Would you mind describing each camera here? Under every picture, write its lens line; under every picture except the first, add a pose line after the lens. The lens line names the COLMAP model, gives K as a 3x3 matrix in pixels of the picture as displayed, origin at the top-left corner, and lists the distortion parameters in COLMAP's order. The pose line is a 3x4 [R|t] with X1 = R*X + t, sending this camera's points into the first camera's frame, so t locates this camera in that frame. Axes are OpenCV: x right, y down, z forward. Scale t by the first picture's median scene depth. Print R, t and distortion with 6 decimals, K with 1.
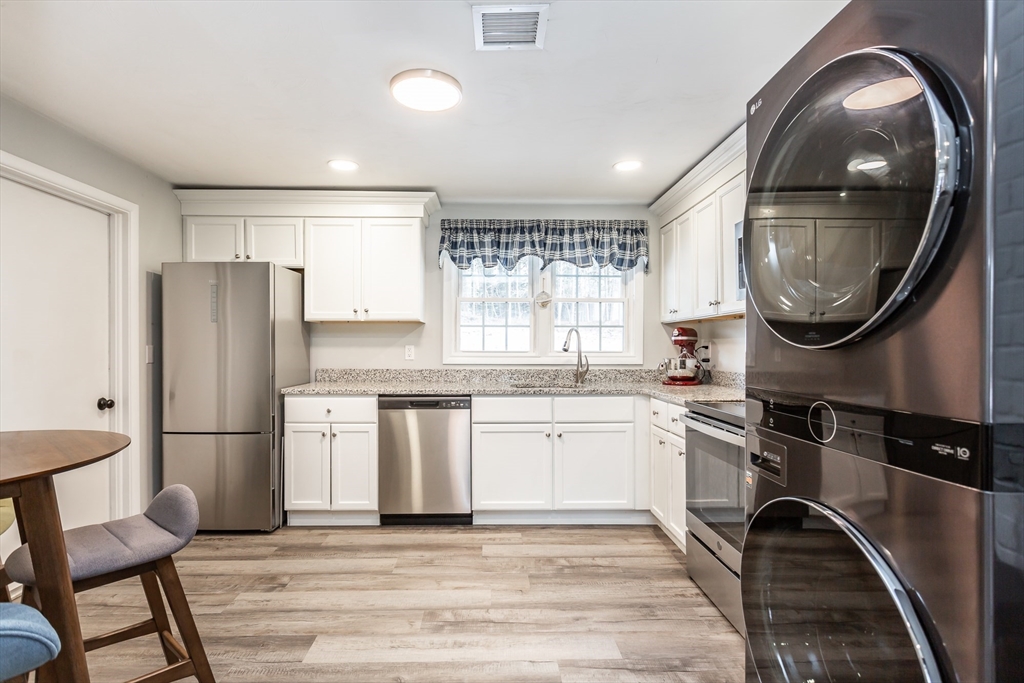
lens RADIAL K [[504.6, 0, 506.6], [0, 504.6, 352.8], [0, 0, 1]] dist [0.000603, 0.000043]
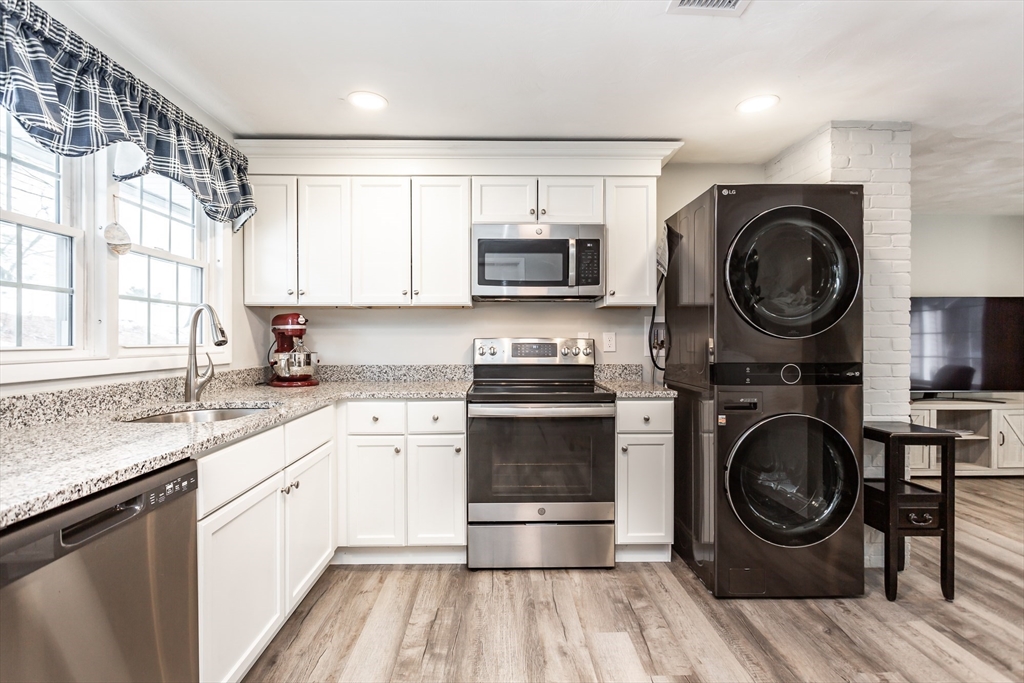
lens RADIAL K [[479.0, 0, 512.0], [0, 479.0, 341.5], [0, 0, 1]] dist [-0.000069, -0.000245]
pose [[-0.007701, -0.005209, 0.999957, -0.524408], [0.011580, 0.999919, 0.005298, -0.008090], [-0.999903, 0.011620, -0.007640, 0.845362]]
